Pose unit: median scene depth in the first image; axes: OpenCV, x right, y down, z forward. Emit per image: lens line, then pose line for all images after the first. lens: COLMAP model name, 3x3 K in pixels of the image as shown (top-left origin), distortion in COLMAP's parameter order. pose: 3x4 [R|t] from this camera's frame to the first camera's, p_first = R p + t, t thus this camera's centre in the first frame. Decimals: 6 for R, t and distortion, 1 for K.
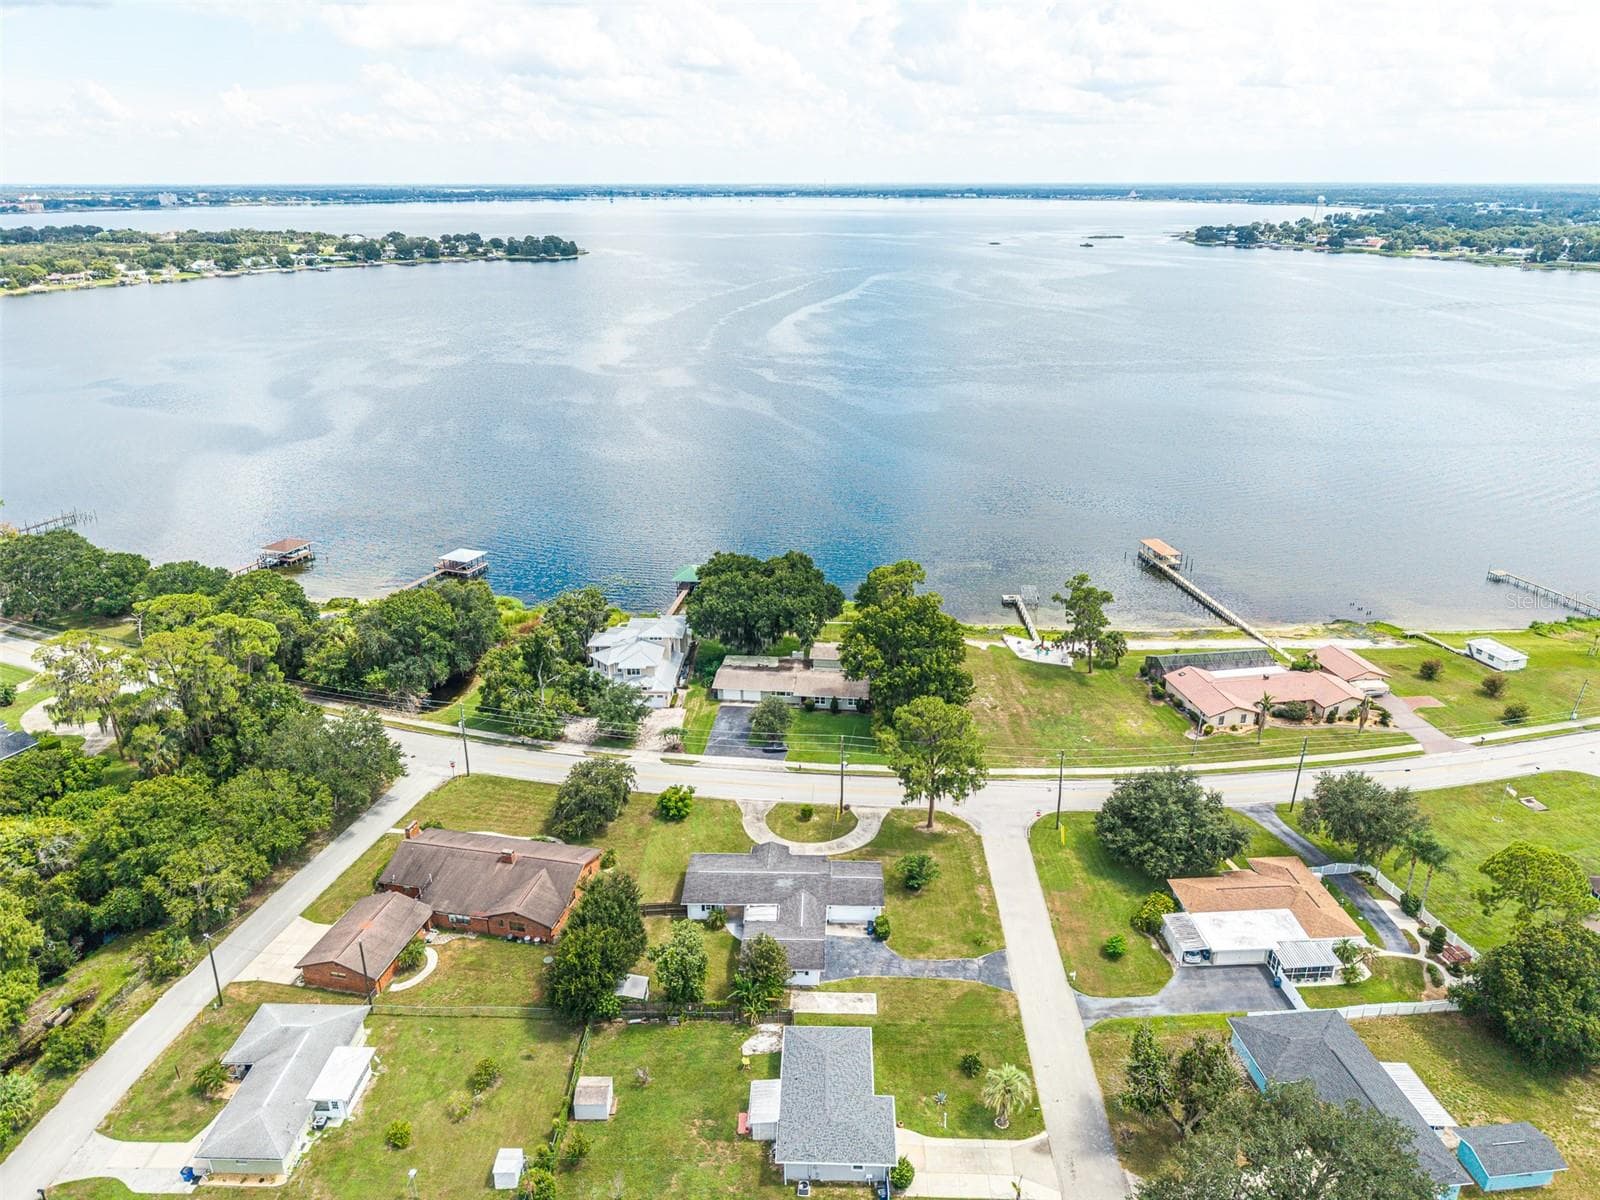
lens RADIAL K [[1077.8, 0, 803.3], [0, 1077.8, 578.0], [0, 0, 1]] dist [0.041414, -0.047872]
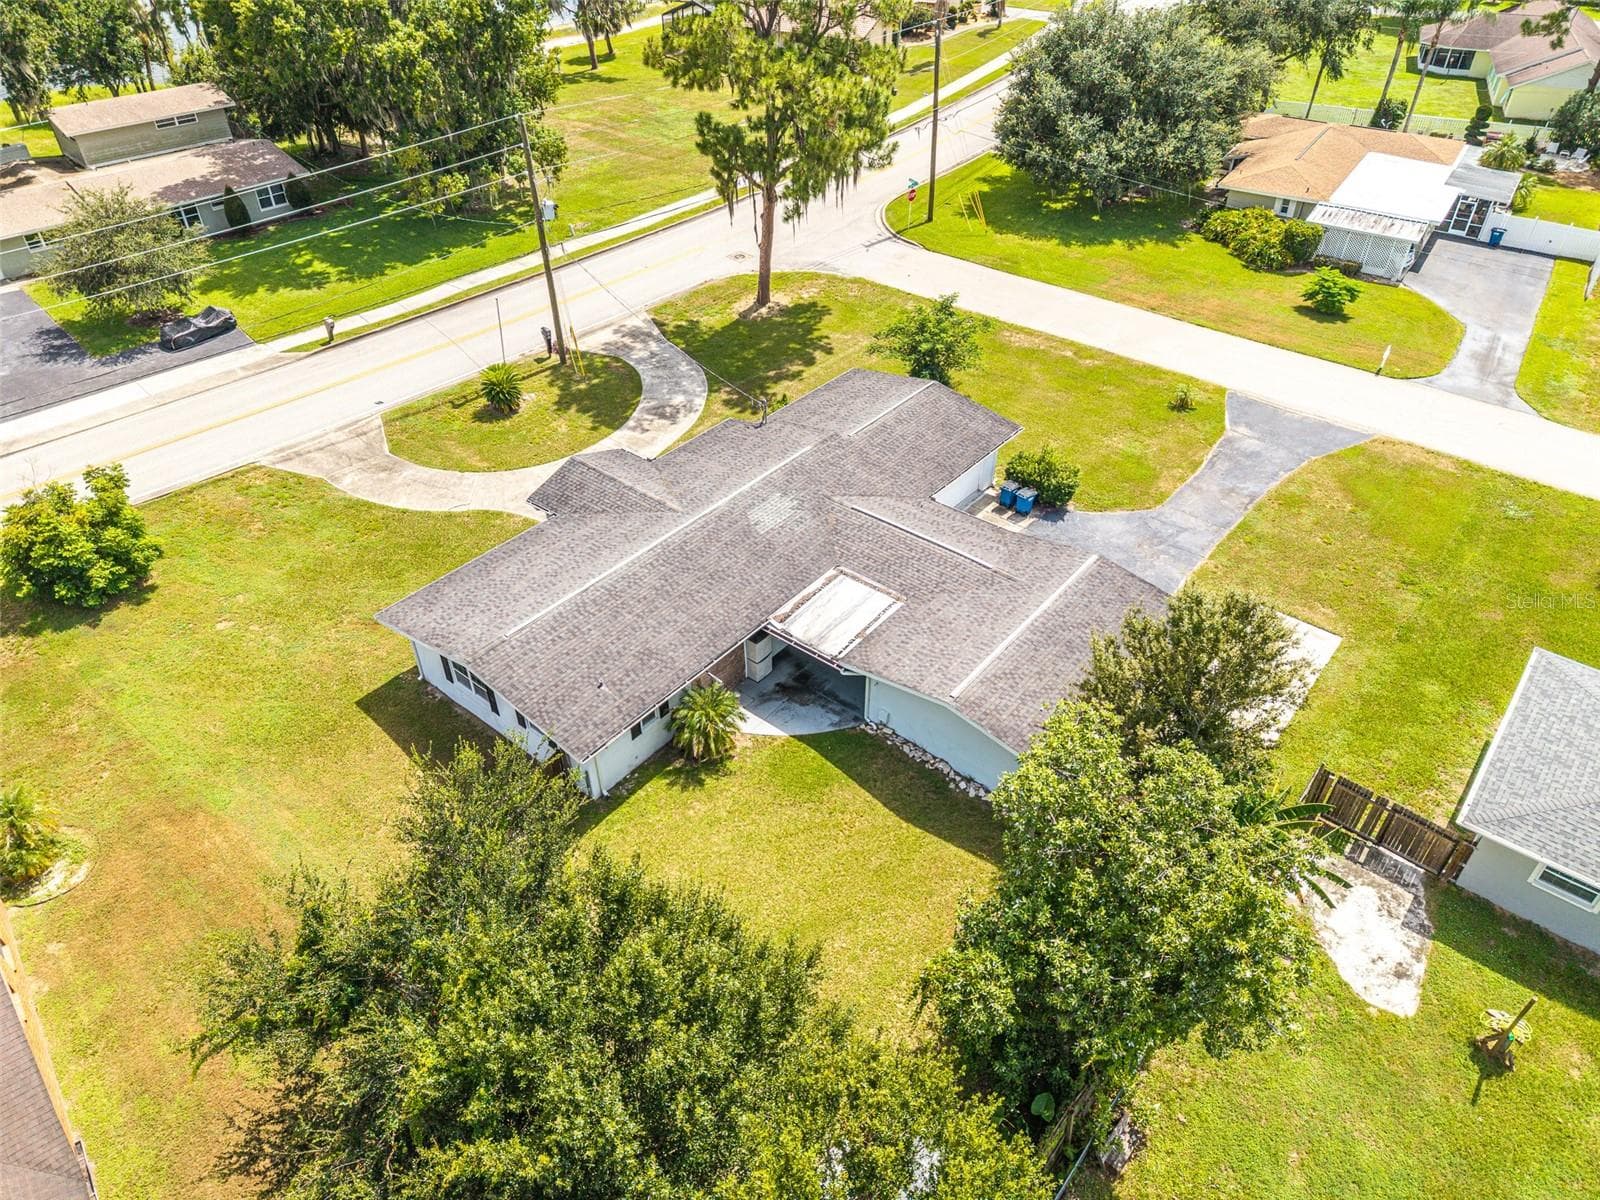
lens RADIAL K [[1062.3, 0, 800.0], [0, 1062.3, 600.0], [0, 0, 1]] dist [0.026723, -0.032902]
pose [[0.611549, -0.491330, 0.620164, -0.197450], [0.274128, 0.866848, 0.416448, 0.177633], [-0.742201, -0.084674, 0.664807, 0.769768]]
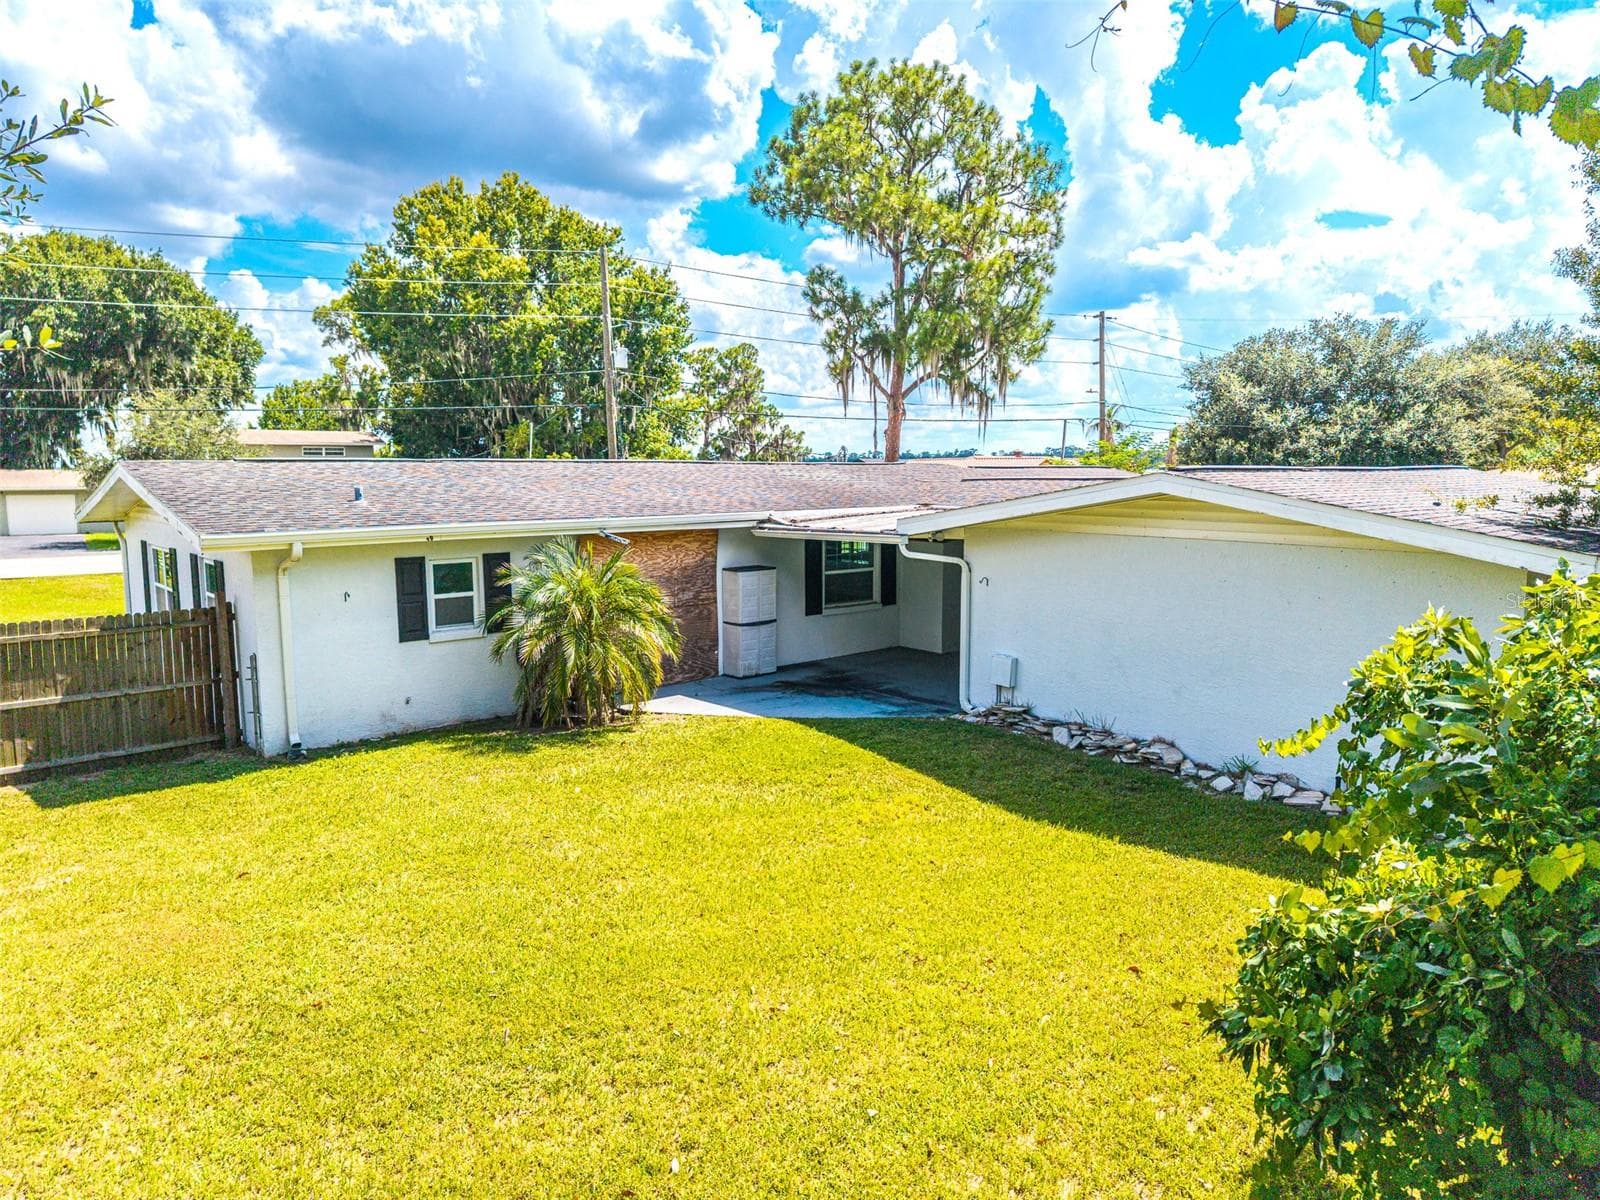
lens RADIAL K [[1077.8, 0, 803.3], [0, 1077.8, 578.0], [0, 0, 1]] dist [0.041414, -0.047872]
pose [[0.734860, -0.065449, 0.675053, -0.130913], [0.229385, 0.960661, -0.156567, 0.308847], [-0.638250, 0.269902, 0.720964, 0.850054]]
